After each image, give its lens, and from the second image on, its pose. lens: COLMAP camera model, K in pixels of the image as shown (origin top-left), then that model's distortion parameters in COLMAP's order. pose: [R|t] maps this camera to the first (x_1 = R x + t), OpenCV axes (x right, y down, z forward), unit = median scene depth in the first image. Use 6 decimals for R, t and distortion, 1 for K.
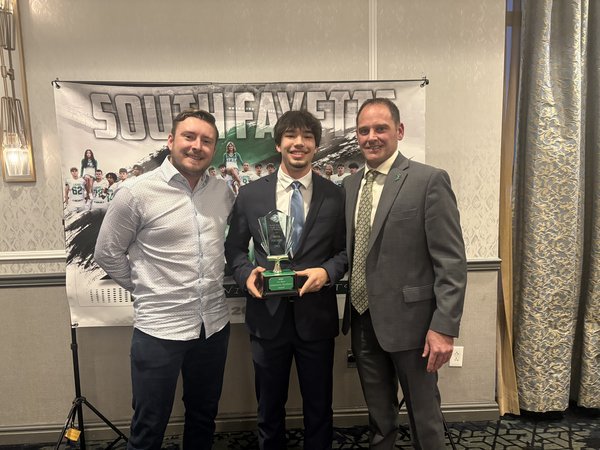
lens RADIAL K [[453.6, 0, 300.5], [0, 453.6, 229.6], [0, 0, 1]] dist [0.053884, -0.073571]
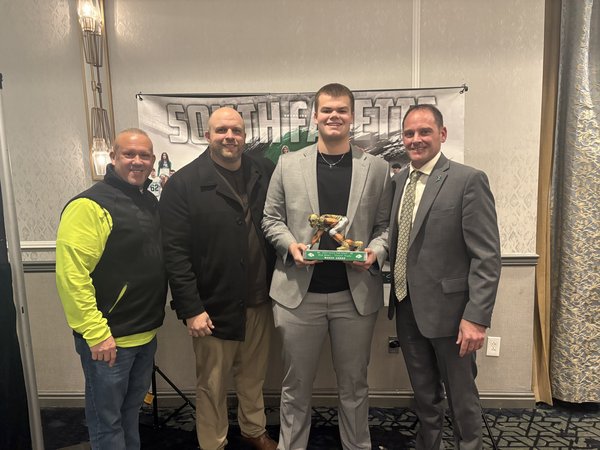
lens RADIAL K [[453.6, 0, 300.5], [0, 453.6, 229.6], [0, 0, 1]] dist [0.053884, -0.073571]
pose [[0.994947, 0.012911, -0.099569, -0.001537], [-0.013056, 0.999914, -0.000807, 0.015303], [0.099550, 0.002103, 0.995030, -0.106953]]
